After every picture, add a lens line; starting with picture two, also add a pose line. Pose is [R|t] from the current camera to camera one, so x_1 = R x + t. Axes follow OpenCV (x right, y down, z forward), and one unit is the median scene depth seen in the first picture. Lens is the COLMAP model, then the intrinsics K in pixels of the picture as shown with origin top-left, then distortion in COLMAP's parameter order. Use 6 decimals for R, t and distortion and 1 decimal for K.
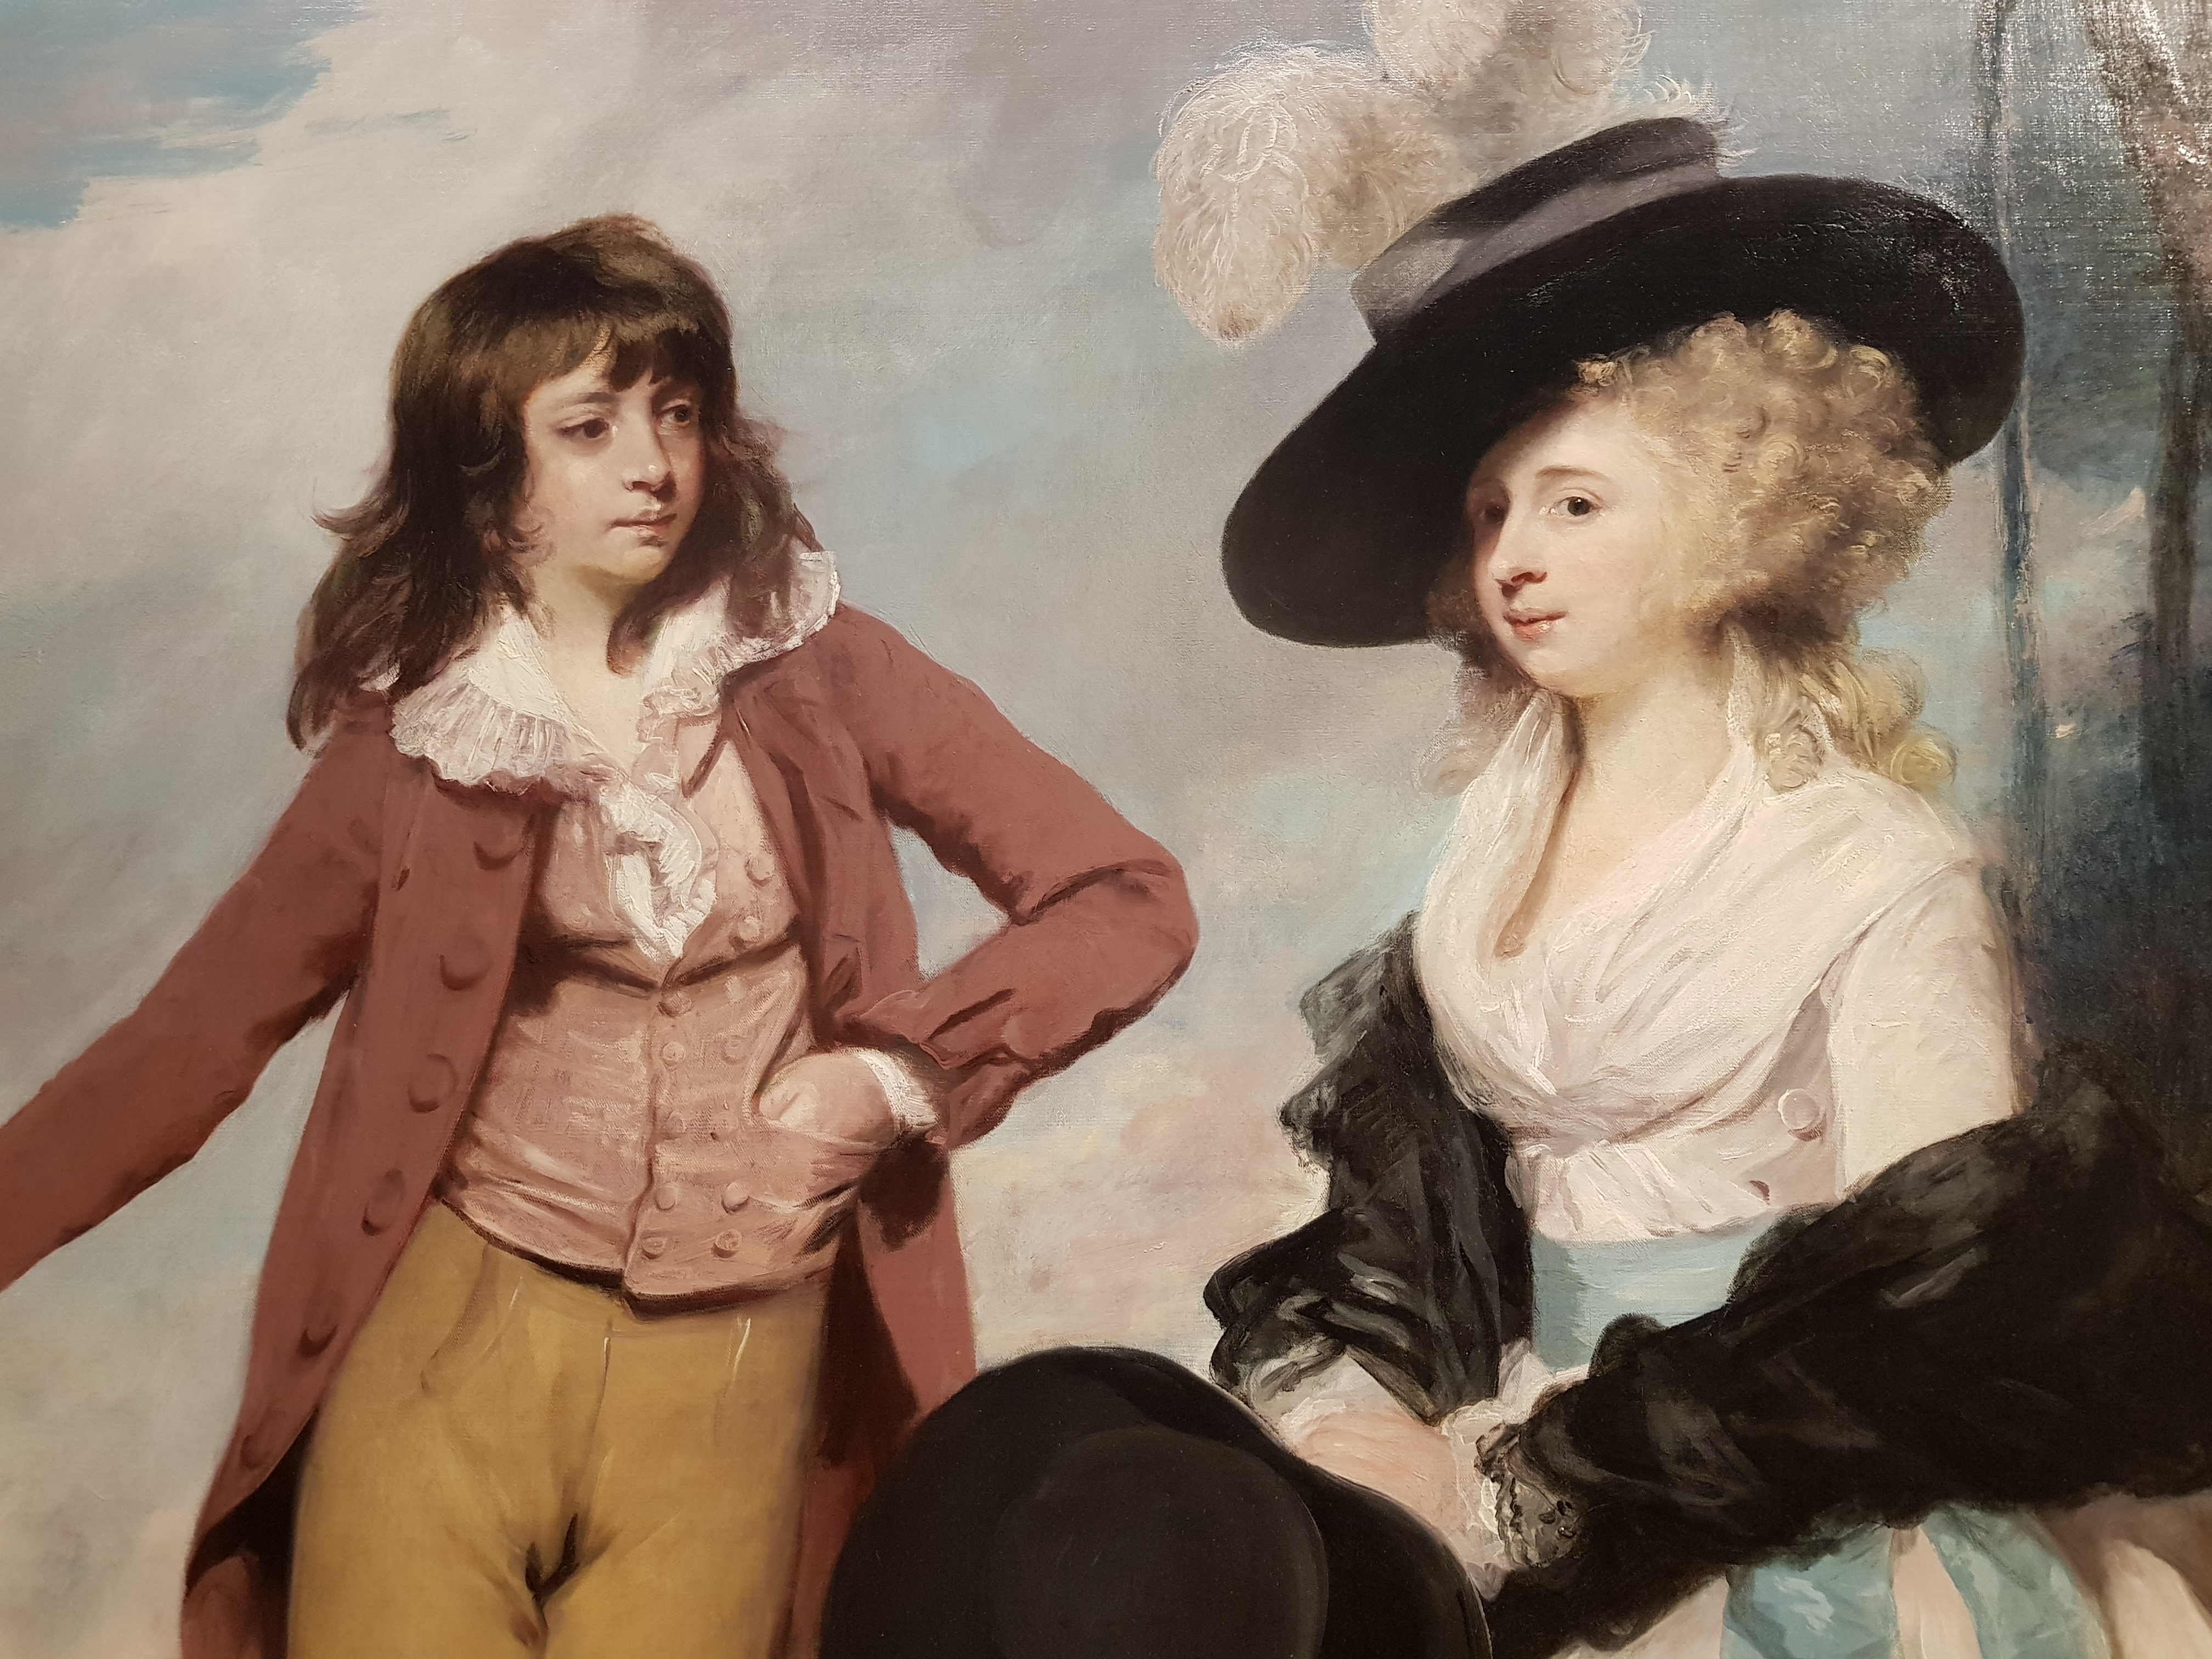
lens RADIAL K [[1672.5, 0, 1116.1], [0, 1672.5, 835.2], [0, 0, 1]] dist [0.062547, -0.023306]
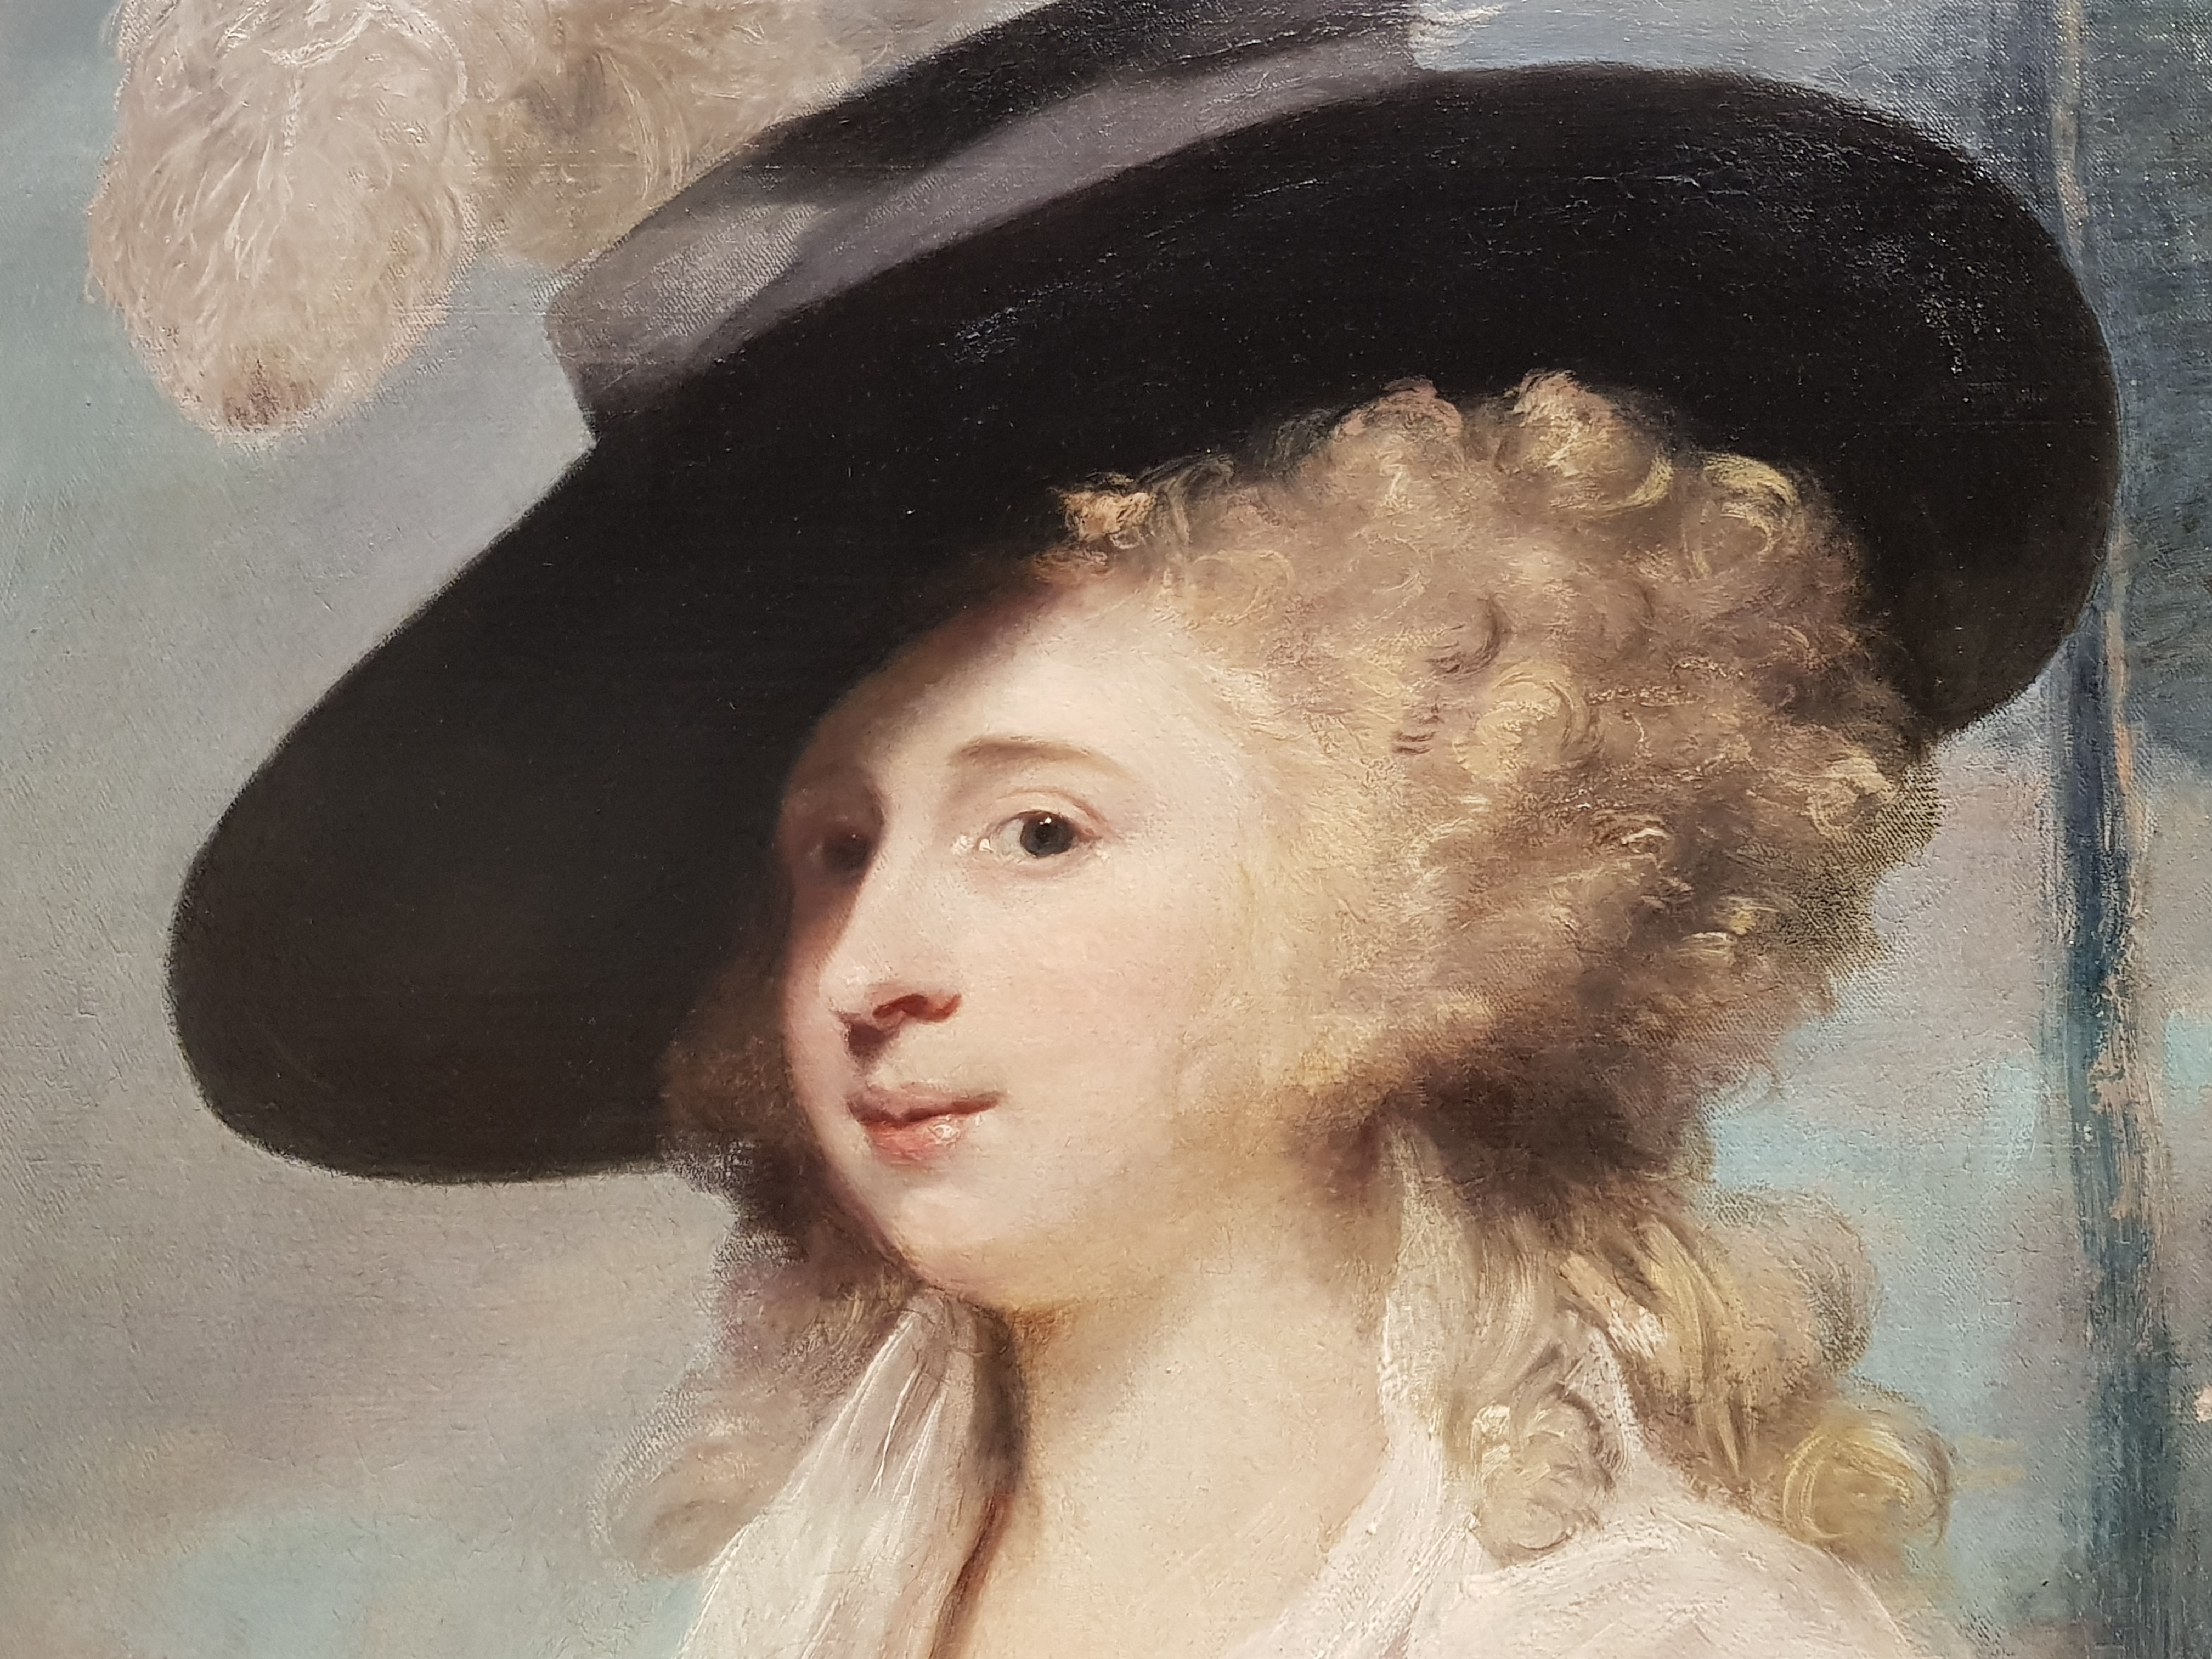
lens RADIAL K [[1672.5, 0, 1090.0], [0, 1672.5, 827.9], [0, 0, 1]] dist [0.062547, -0.023306]
pose [[0.999175, 0.012113, -0.038752, 0.299323], [-0.012115, 0.999927, 0.000172, -0.195233], [0.038751, 0.000297, 0.999249, 0.574048]]
